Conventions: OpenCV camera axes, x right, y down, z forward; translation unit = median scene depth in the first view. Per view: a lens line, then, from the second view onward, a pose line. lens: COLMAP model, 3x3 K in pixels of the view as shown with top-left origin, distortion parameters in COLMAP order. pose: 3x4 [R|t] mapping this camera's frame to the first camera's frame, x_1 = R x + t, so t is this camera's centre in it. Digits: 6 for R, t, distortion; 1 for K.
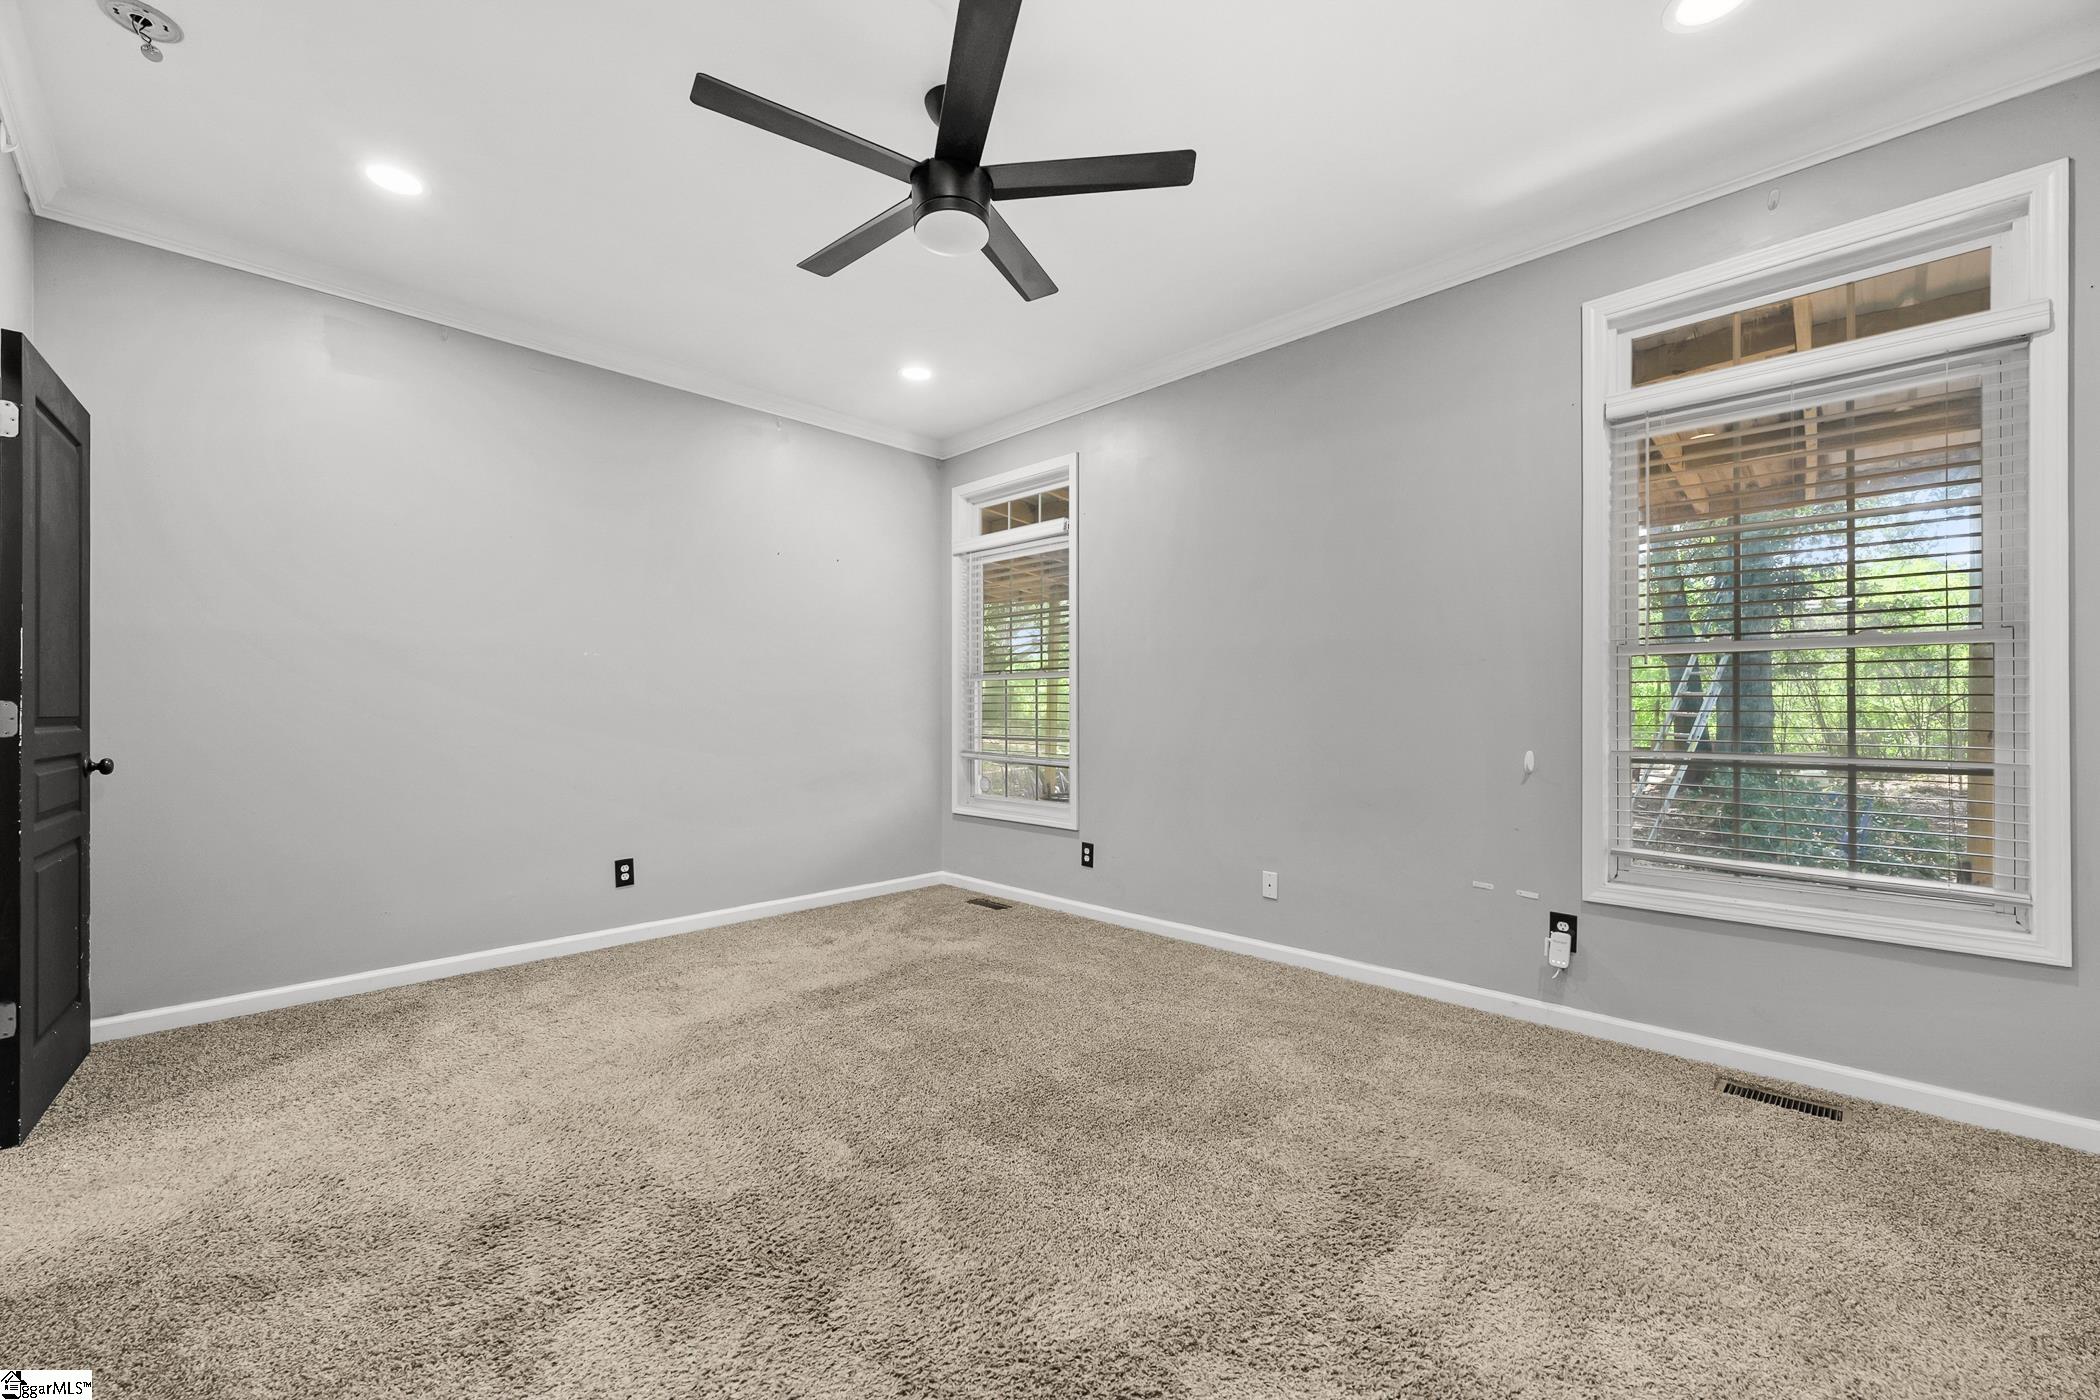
lens RADIAL K [[833.5, 0, 1049.4], [0, 833.5, 711.0], [0, 0, 1]] dist [0.001968, 0.000185]
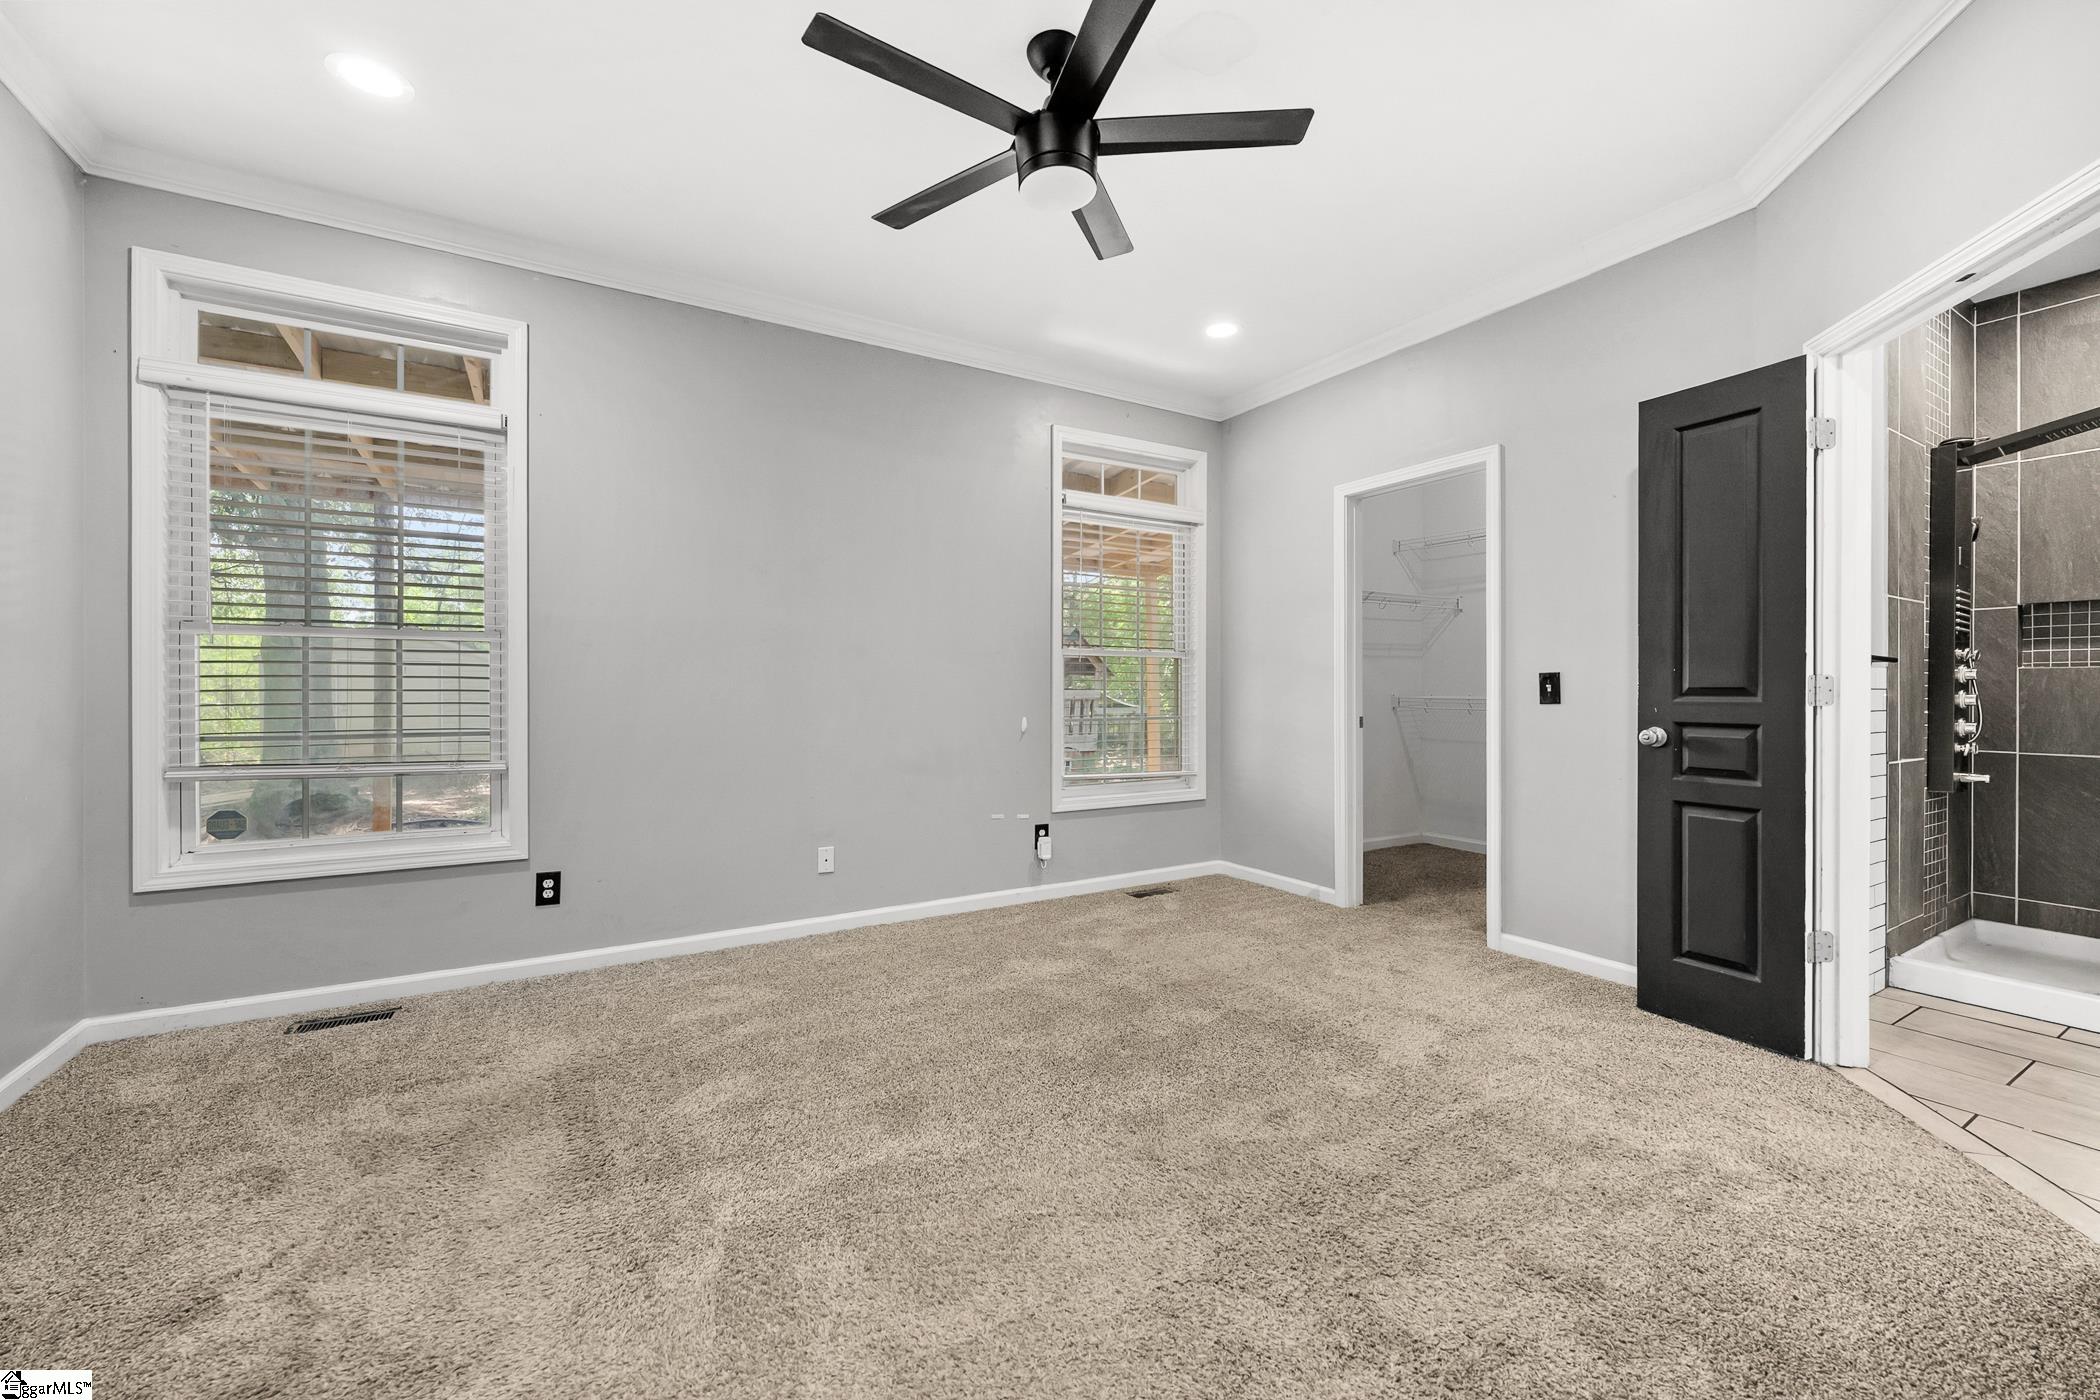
lens RADIAL K [[828.0, 0, 1050.0], [0, 828.0, 700.0], [0, 0, 1]] dist [-0.001096, -0.000089]
pose [[0.251644, -0.009599, 0.967772, -0.725840], [0.002702, 0.999954, 0.009216, 0.004968], [-0.967816, 0.000296, 0.251658, 0.537633]]
